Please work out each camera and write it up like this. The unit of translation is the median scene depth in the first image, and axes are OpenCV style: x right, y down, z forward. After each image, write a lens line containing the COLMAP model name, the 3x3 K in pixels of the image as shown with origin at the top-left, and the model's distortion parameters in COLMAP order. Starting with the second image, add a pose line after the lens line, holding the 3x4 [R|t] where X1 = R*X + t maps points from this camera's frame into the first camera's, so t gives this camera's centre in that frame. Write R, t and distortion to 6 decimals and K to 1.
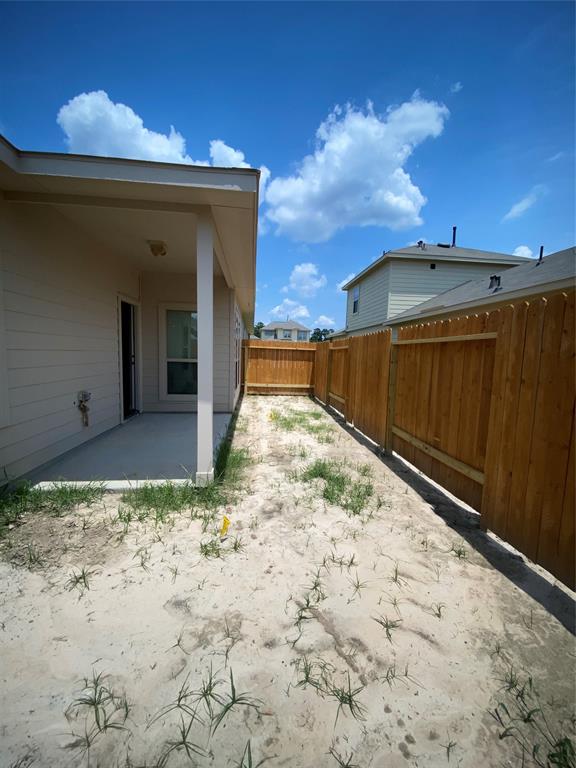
lens RADIAL K [[318.4, 0, 286.2], [0, 318.4, 386.0], [0, 0, 1]] dist [-0.002861, -0.000693]
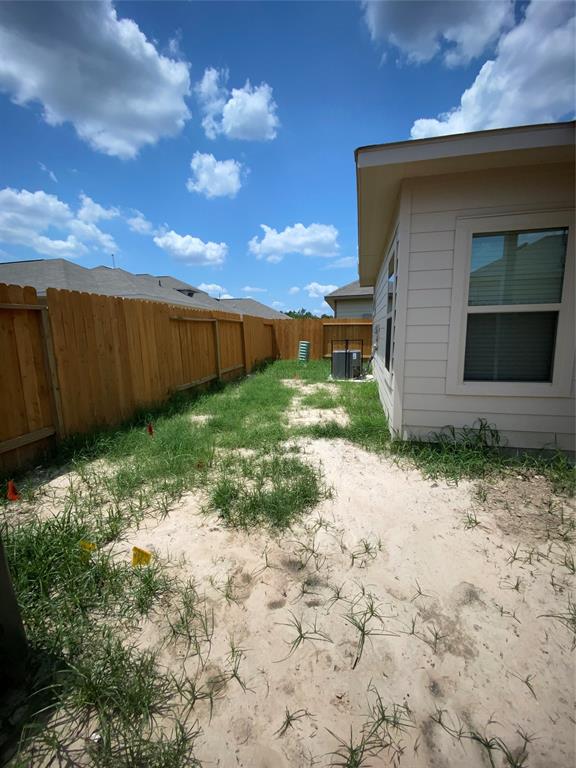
lens RADIAL K [[318.4, 0, 288.0], [0, 318.4, 381.2], [0, 0, 1]] dist [-0.002861, -0.000693]
pose [[-0.301947, 0.131915, -0.944154, 0.667398], [-0.101777, 0.980259, 0.169508, -0.013091], [0.947876, 0.147276, -0.282561, 0.747088]]
